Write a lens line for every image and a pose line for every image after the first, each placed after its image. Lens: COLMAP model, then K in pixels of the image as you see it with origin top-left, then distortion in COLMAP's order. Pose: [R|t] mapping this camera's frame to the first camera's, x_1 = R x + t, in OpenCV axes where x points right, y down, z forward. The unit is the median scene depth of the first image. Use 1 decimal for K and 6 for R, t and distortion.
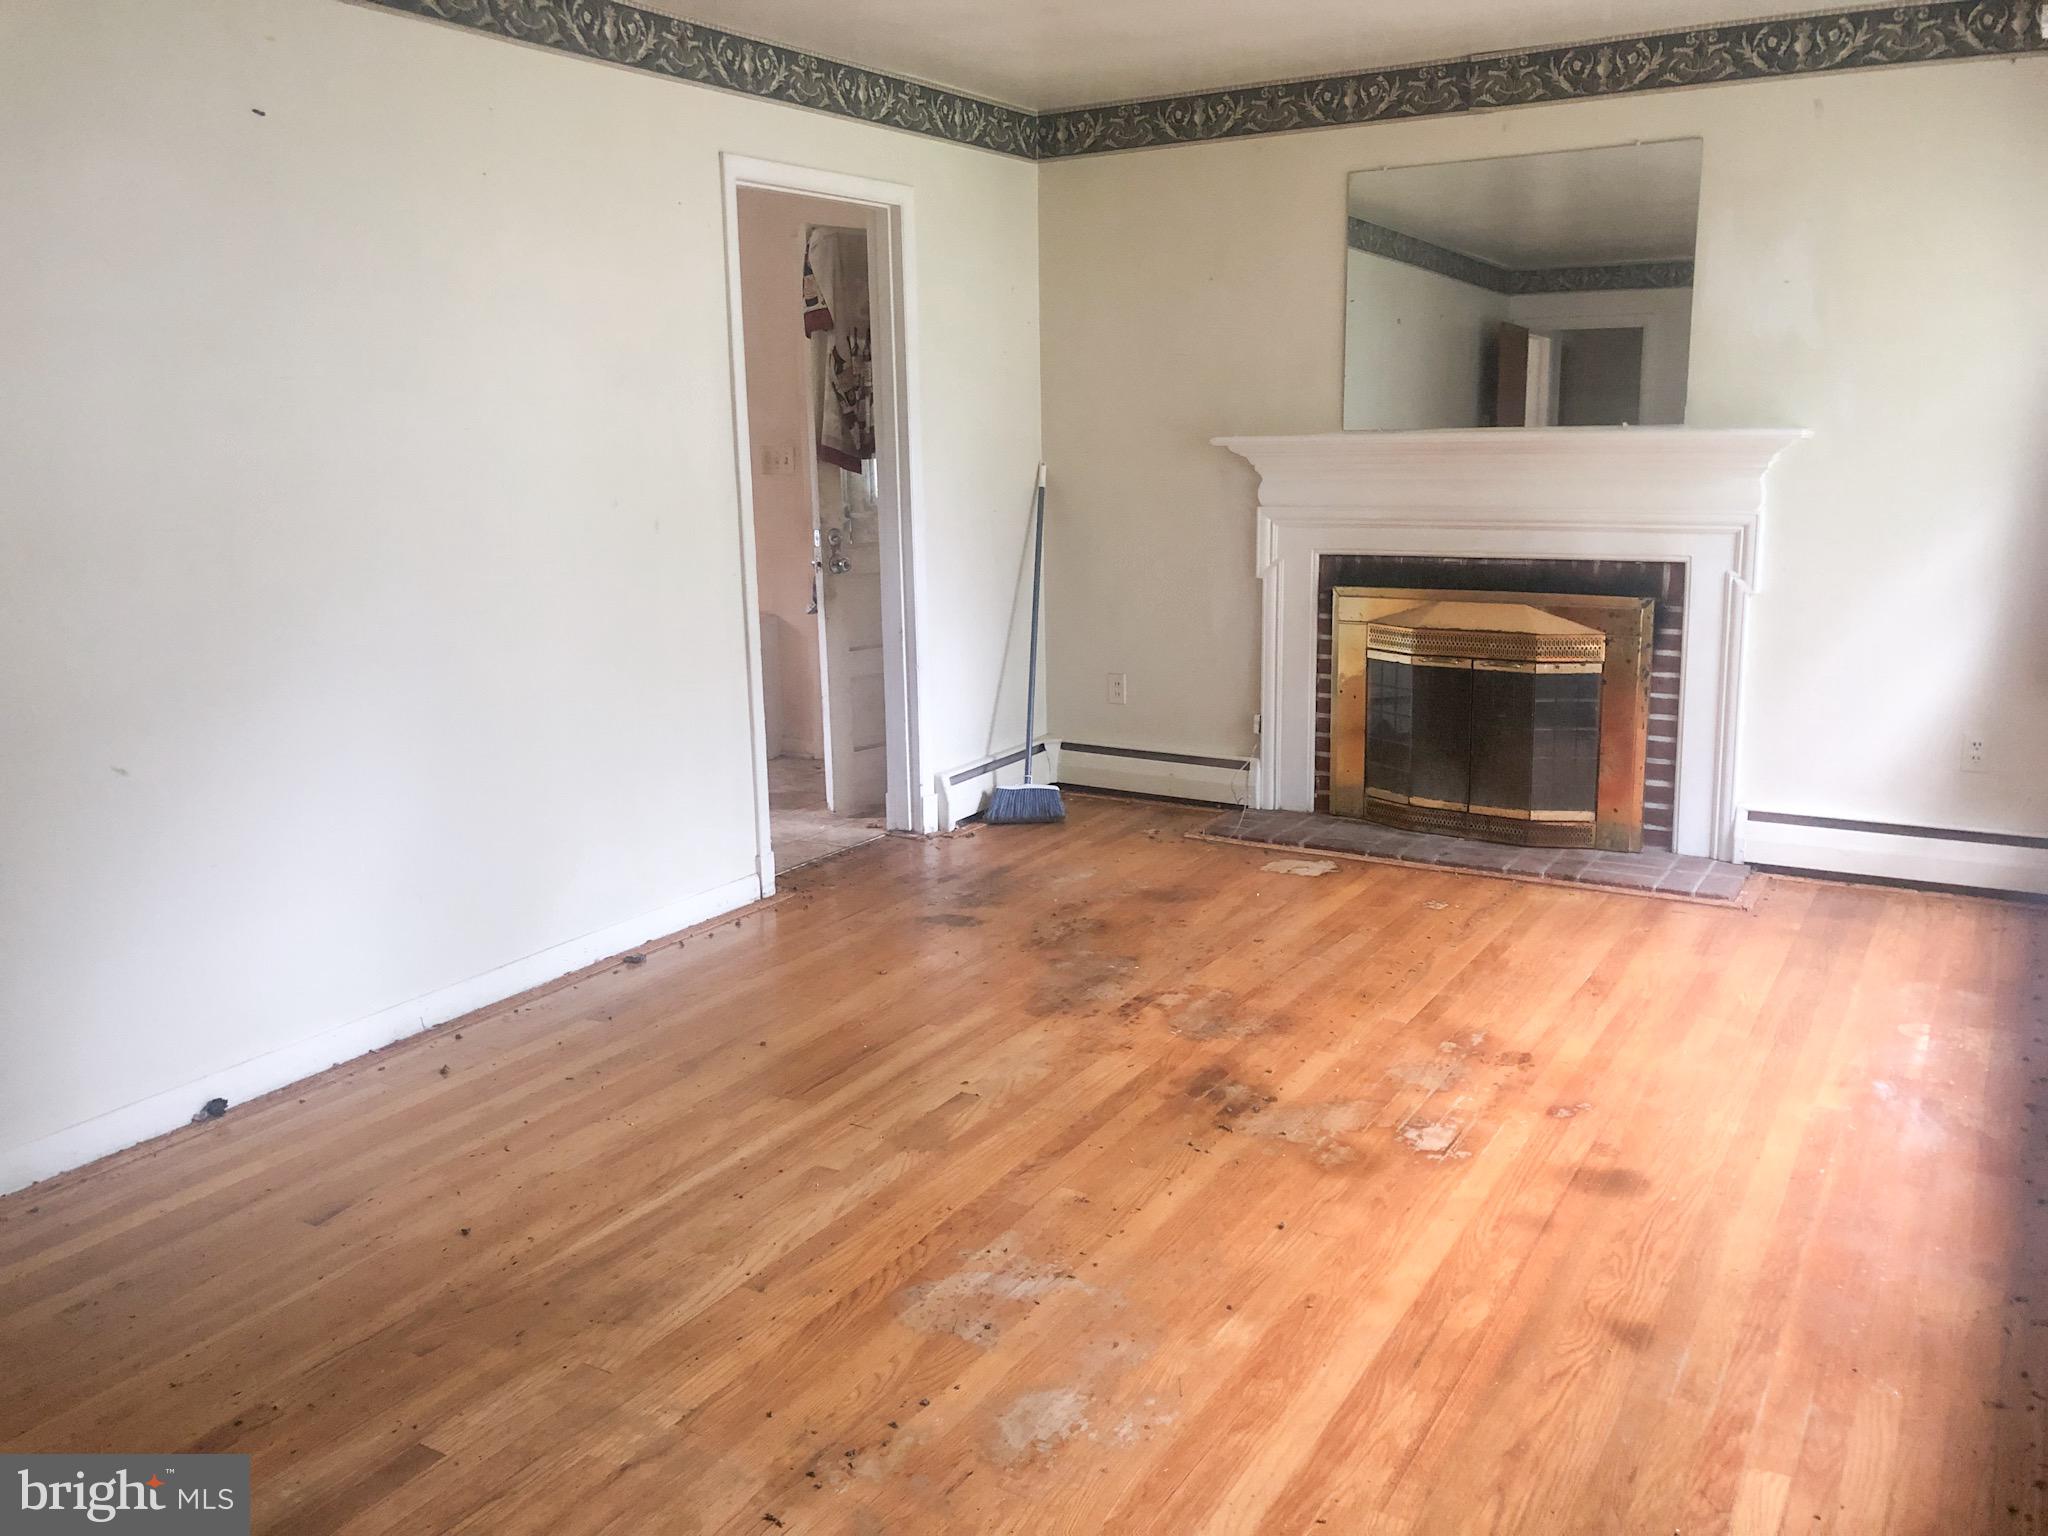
lens RADIAL K [[1688.3, 0, 947.1], [0, 1688.3, 765.7], [0, 0, 1]] dist [0.027612, -0.012520]
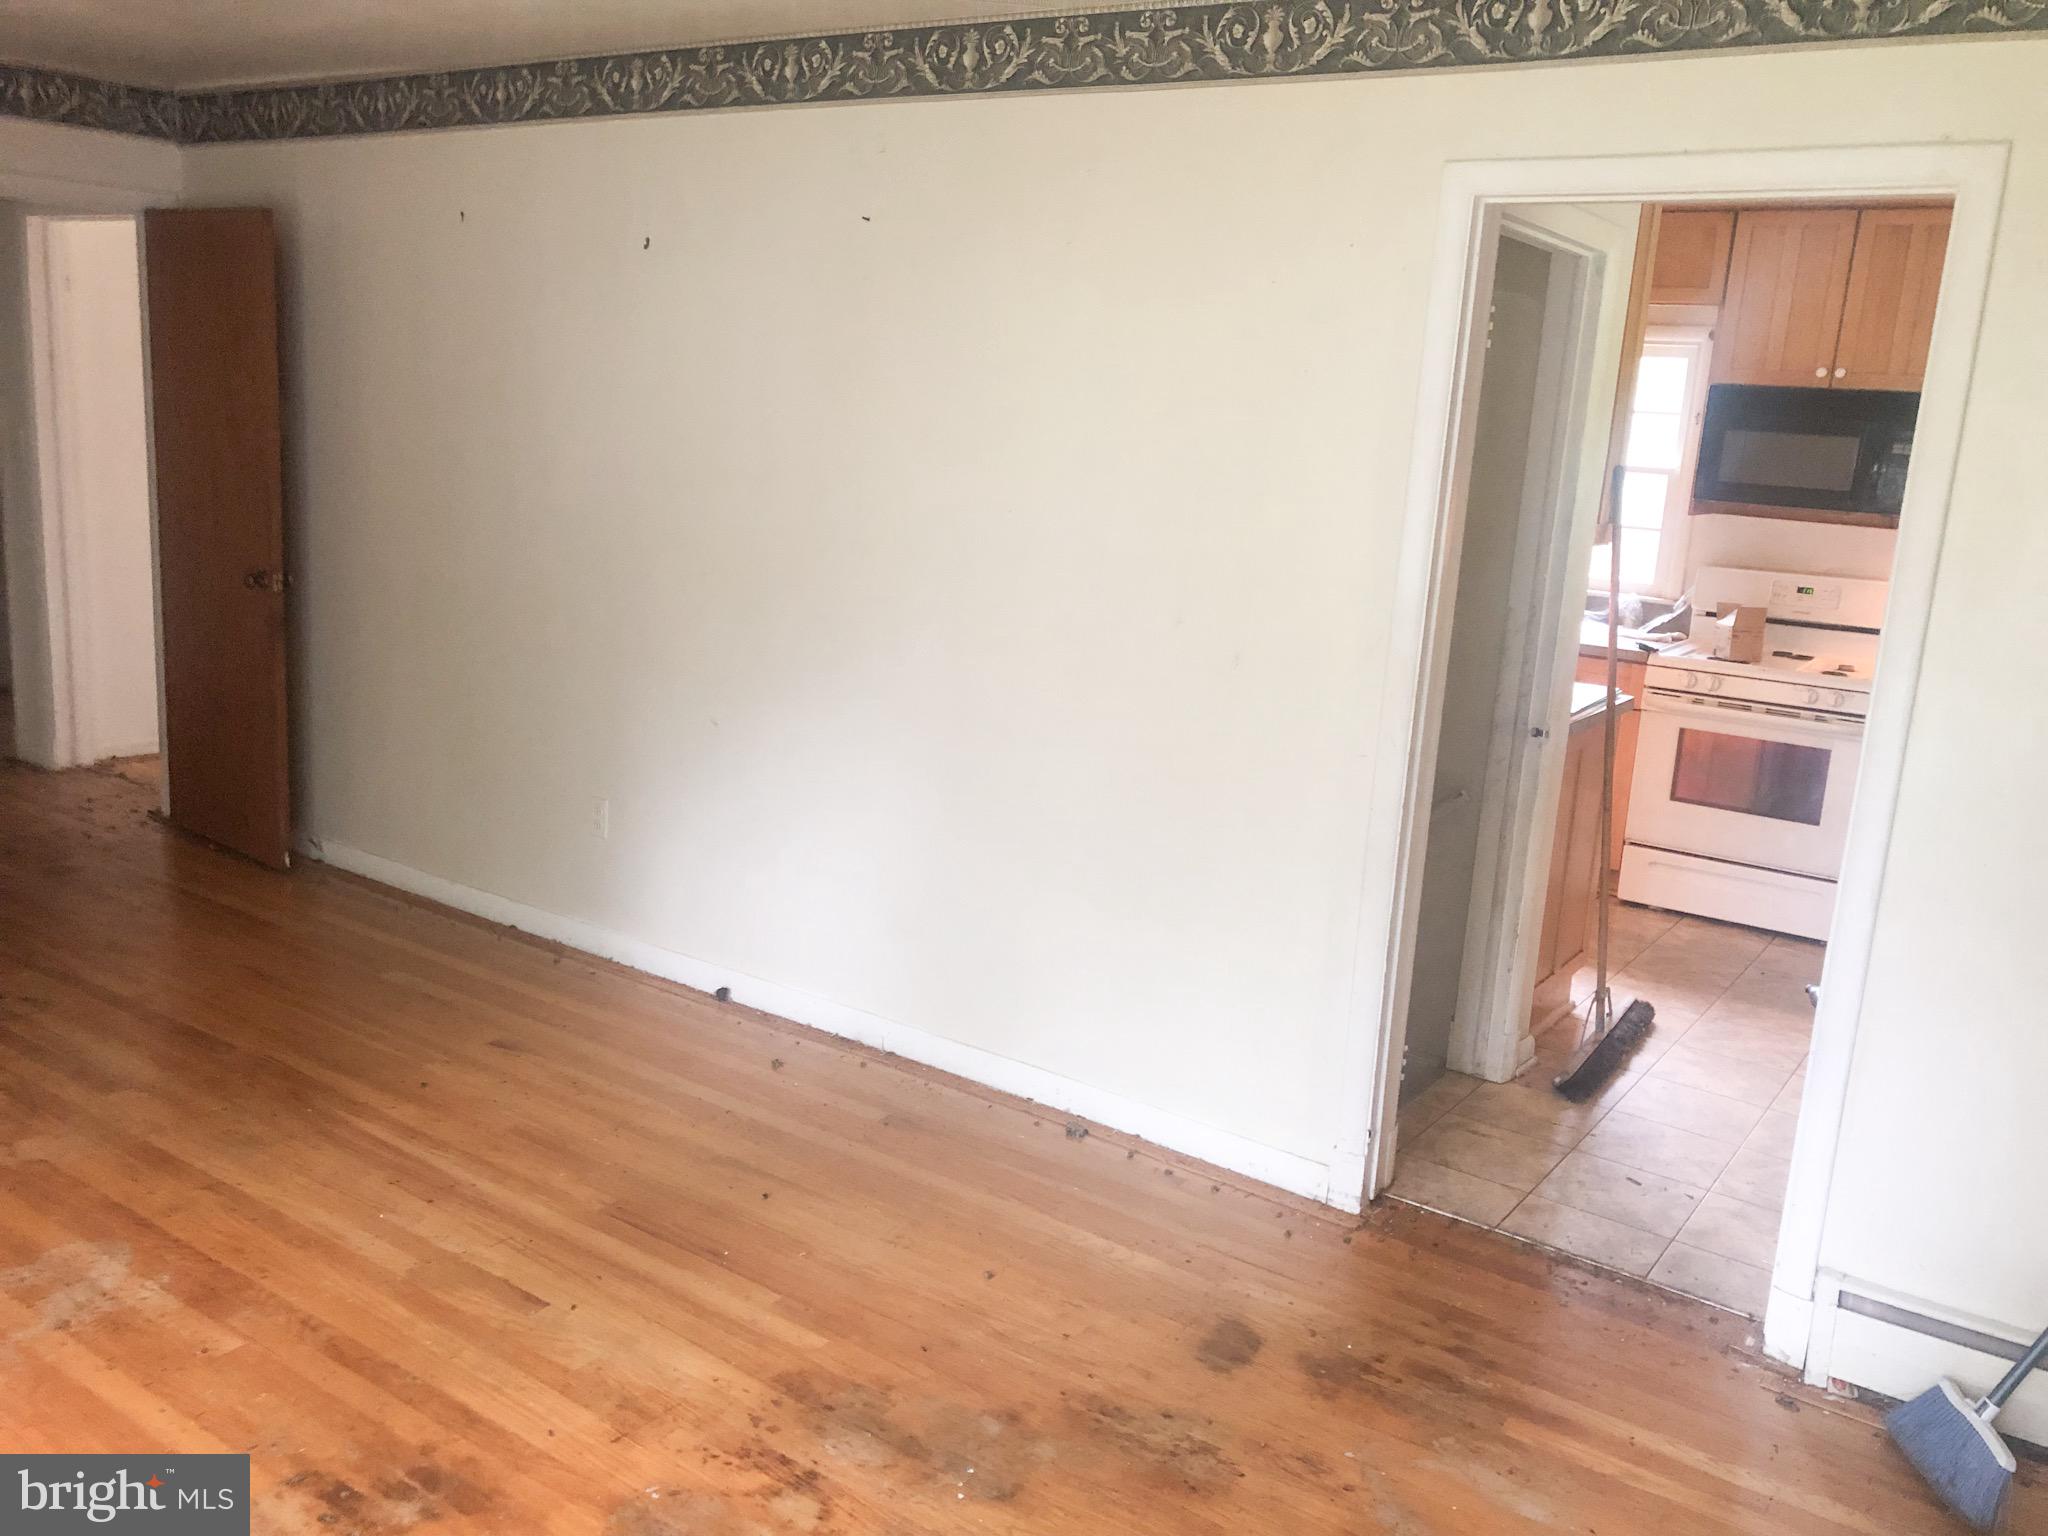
lens RADIAL K [[1688.3, 0, 947.1], [0, 1688.3, 765.7], [0, 0, 1]] dist [0.027612, -0.012520]
pose [[-0.056604, 0.231936, -0.971083, 0.738939], [-0.260084, 0.935635, 0.238630, -0.298030], [0.963926, 0.266070, 0.007362, 1.119401]]
